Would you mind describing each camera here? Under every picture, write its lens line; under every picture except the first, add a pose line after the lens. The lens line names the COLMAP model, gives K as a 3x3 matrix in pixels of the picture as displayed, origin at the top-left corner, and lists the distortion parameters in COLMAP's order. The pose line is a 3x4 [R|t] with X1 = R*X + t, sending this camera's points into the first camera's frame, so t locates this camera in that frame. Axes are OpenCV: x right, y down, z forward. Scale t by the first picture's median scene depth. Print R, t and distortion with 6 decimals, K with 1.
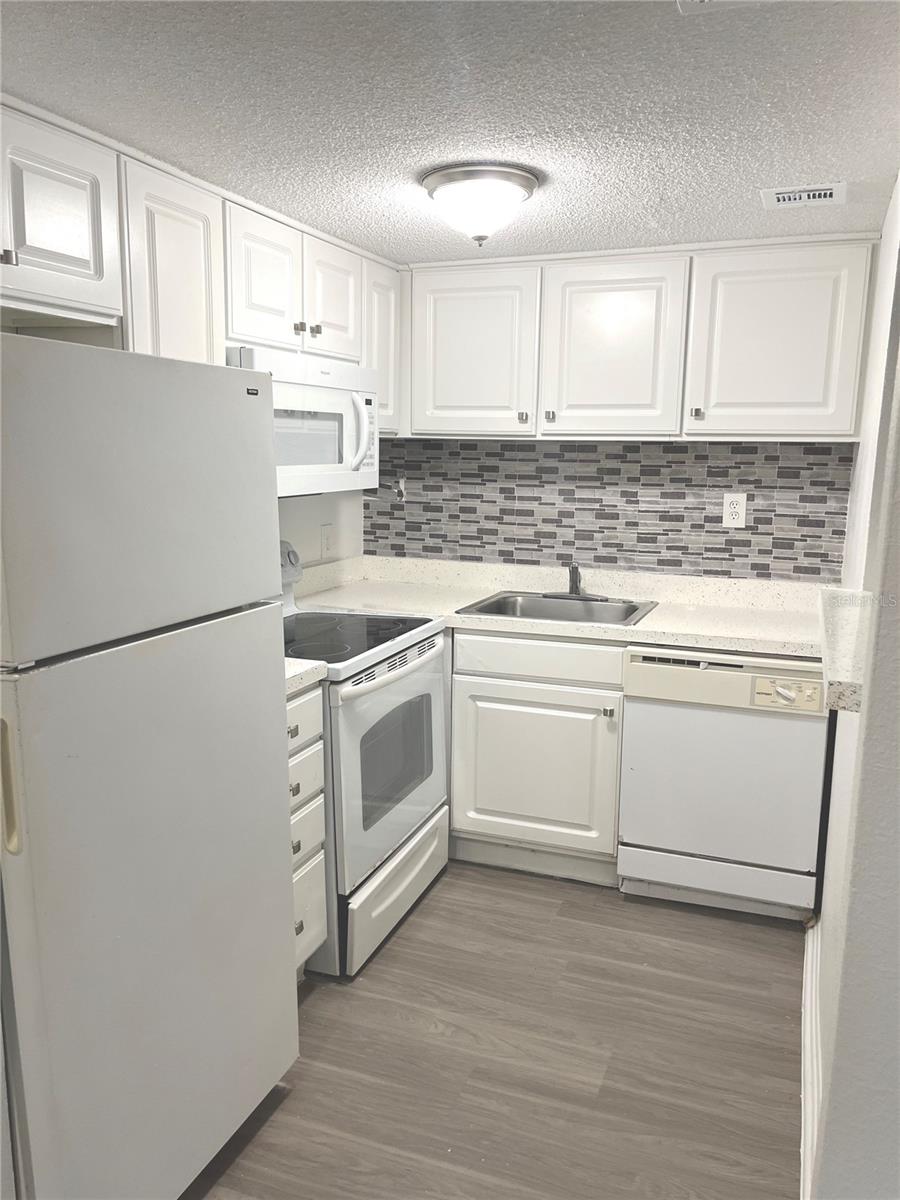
lens RADIAL K [[914.5, 0, 452.3], [0, 914.5, 604.4], [0, 0, 1]] dist [0.043743, 0.002731]
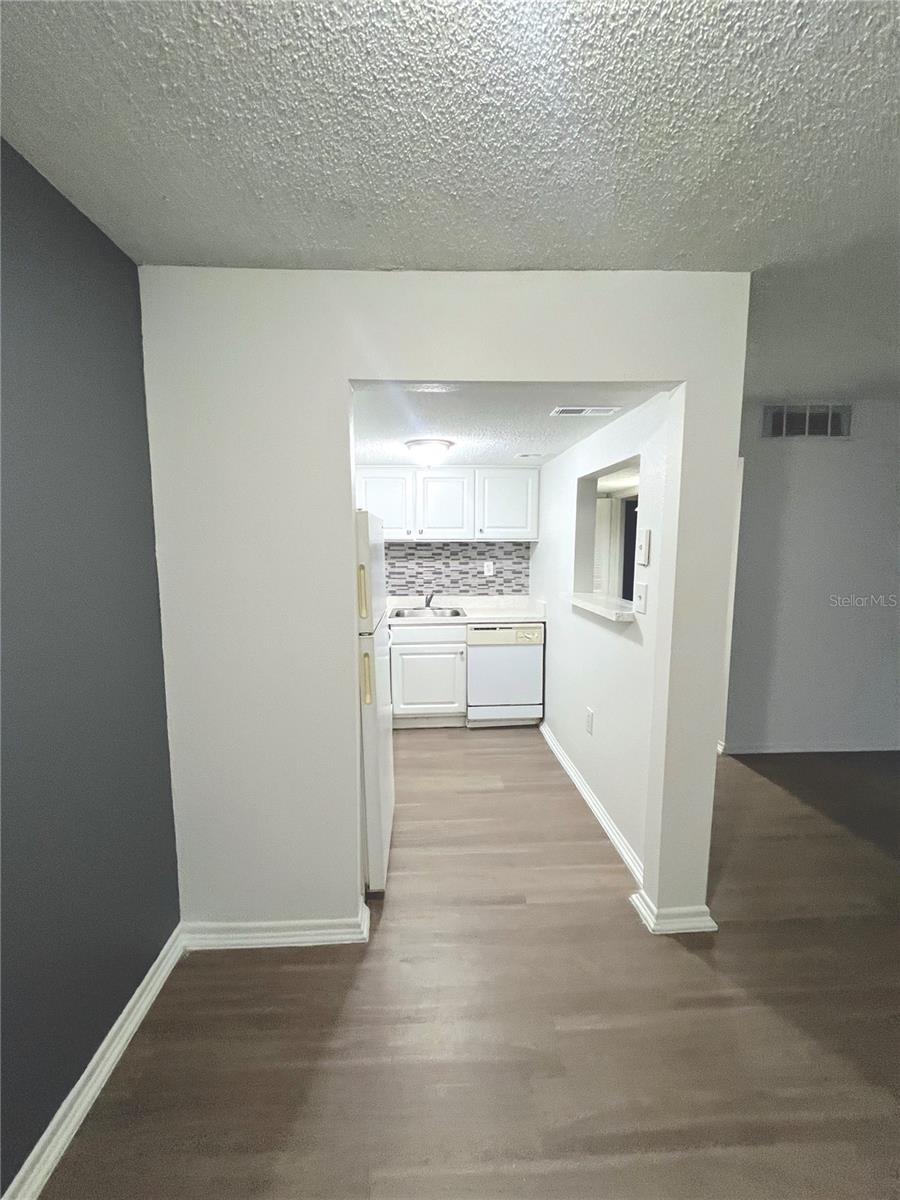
lens RADIAL K [[478.3, 0, 447.3], [0, 478.3, 599.1], [0, 0, 1]] dist [-0.000709, 0.000009]
pose [[0.917520, -0.063134, 0.392645, -0.310270], [0.083026, 0.995972, -0.033869, 0.014360], [-0.388925, 0.063675, 0.919066, -0.140989]]
